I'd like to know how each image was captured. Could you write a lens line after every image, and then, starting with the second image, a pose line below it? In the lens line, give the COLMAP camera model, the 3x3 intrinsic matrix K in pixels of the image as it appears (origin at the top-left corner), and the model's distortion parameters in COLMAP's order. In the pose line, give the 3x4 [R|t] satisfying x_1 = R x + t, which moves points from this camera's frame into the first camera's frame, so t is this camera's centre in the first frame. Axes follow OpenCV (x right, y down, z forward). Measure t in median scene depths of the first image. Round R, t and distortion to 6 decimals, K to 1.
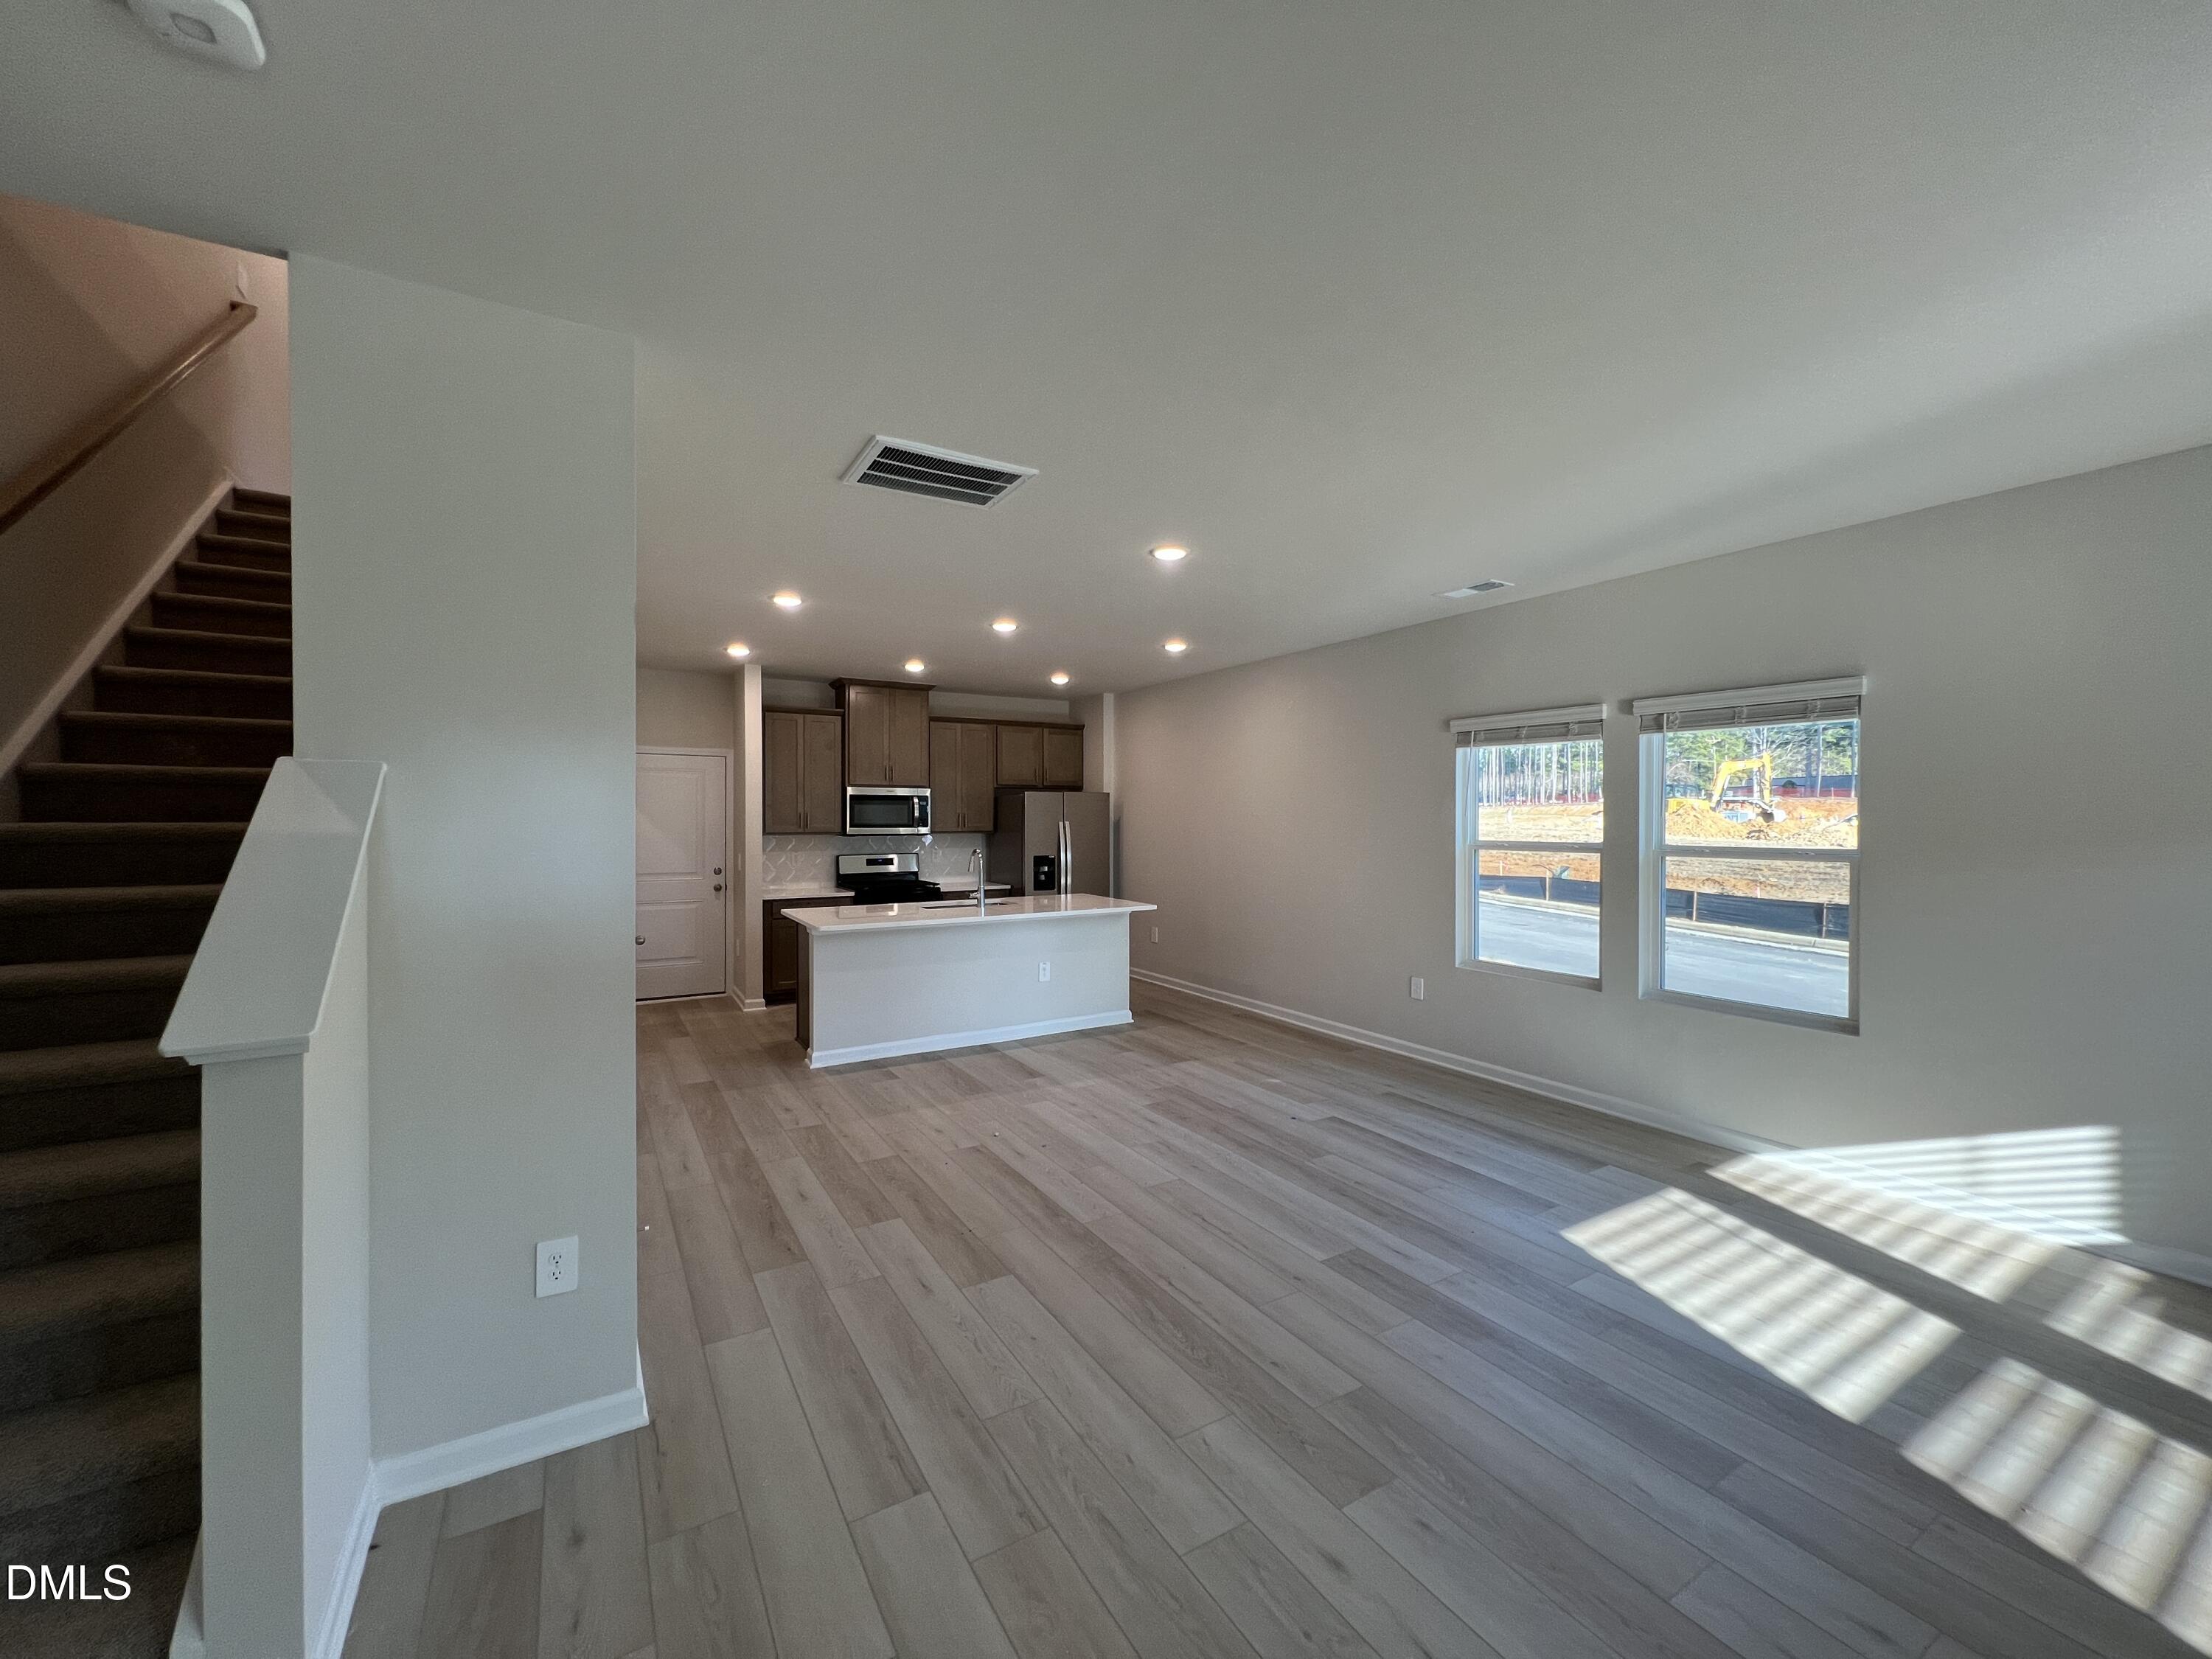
lens RADIAL K [[869.7, 0, 1089.6], [0, 869.7, 839.0], [0, 0, 1]] dist [0.004366, 0.000438]
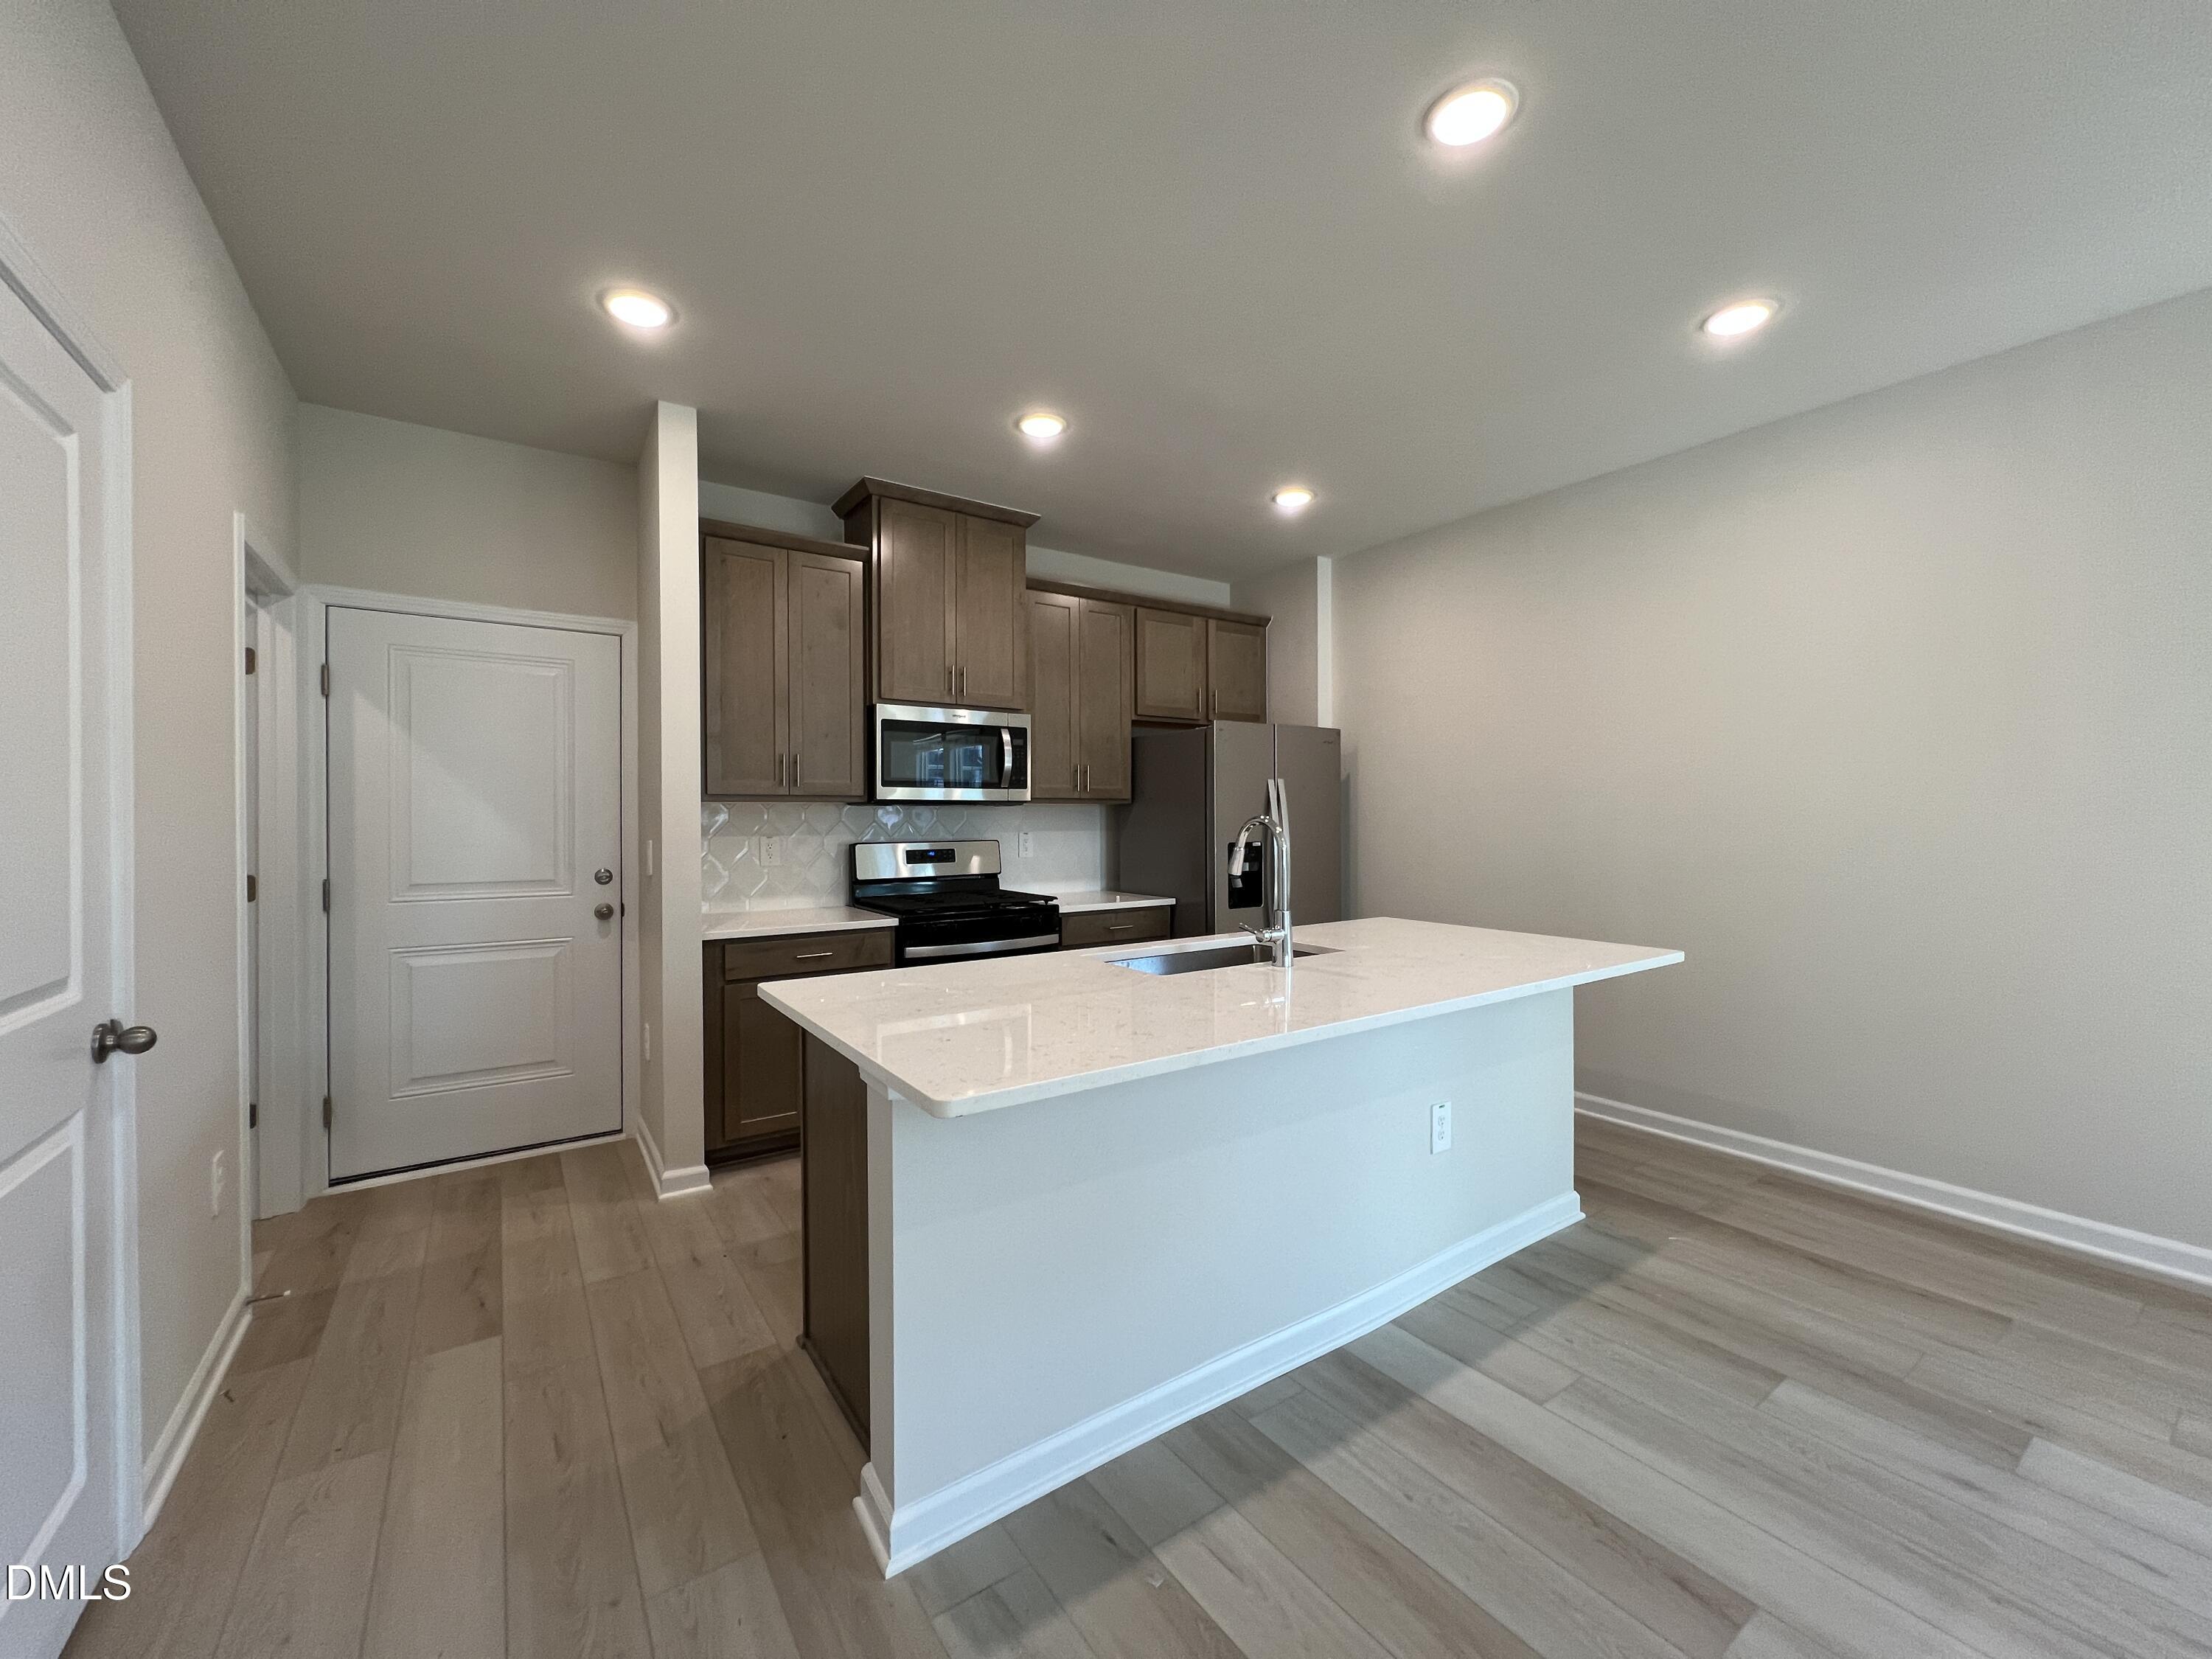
lens RADIAL K [[869.7, 0, 1076.5], [0, 869.7, 830.8], [0, 0, 1]] dist [0.004366, 0.000438]
pose [[0.997965, -0.003544, 0.063673, -0.196509], [0.004265, 0.999928, -0.011192, 0.017989], [-0.063629, 0.011441, 0.997908, 0.499395]]
